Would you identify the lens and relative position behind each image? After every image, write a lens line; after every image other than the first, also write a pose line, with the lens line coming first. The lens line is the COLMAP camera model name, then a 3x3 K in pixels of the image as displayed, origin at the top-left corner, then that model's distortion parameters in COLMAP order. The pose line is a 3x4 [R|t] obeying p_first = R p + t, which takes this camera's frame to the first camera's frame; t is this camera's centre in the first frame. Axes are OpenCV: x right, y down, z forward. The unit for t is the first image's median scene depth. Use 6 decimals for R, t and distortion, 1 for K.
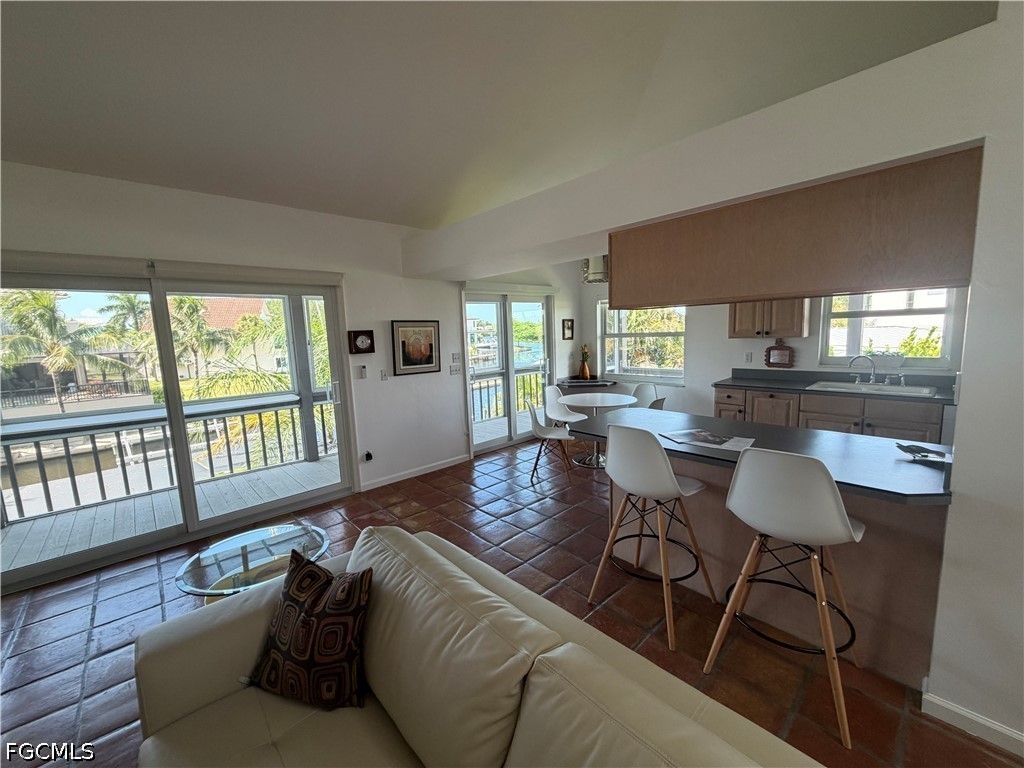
lens RADIAL K [[407.7, 0, 510.7], [0, 407.7, 385.1], [0, 0, 1]] dist [-0.000099, 0.000614]
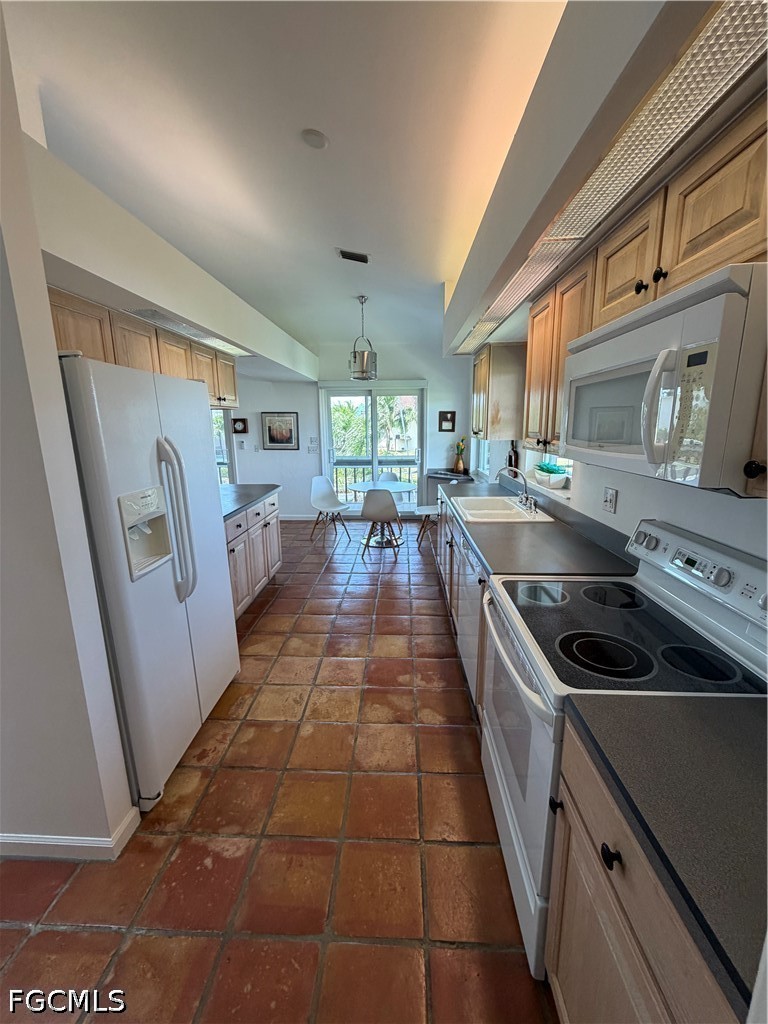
lens RADIAL K [[407.7, 0, 384.1], [0, 407.7, 509.5], [0, 0, 1]] dist [-0.000099, 0.000614]
pose [[0.705993, 0.172512, -0.686886, 1.032637], [-0.112613, 0.984884, 0.131609, -0.050241], [0.699208, -0.015563, 0.714749, 0.225006]]
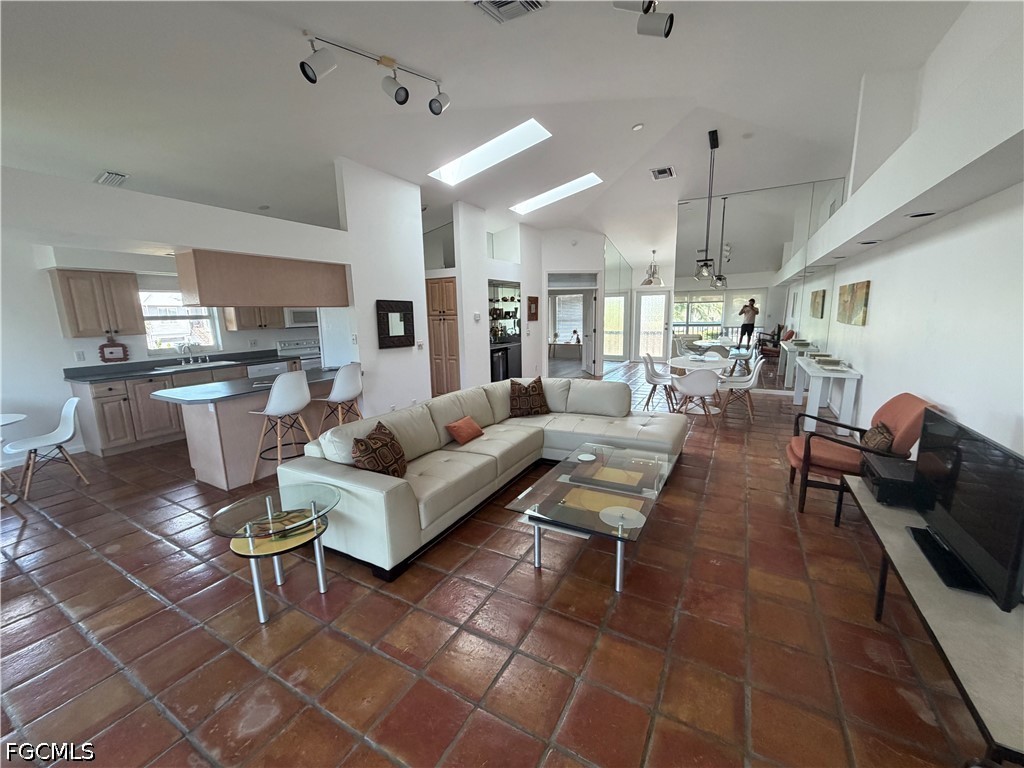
lens RADIAL K [[407.7, 0, 513.7], [0, 407.7, 386.9], [0, 0, 1]] dist [-0.000099, 0.000614]
pose [[-0.312578, -0.122939, 0.941903, -0.756631], [0.164206, 0.969667, 0.181056, 0.002013], [-0.935592, 0.211261, -0.282909, 0.263040]]
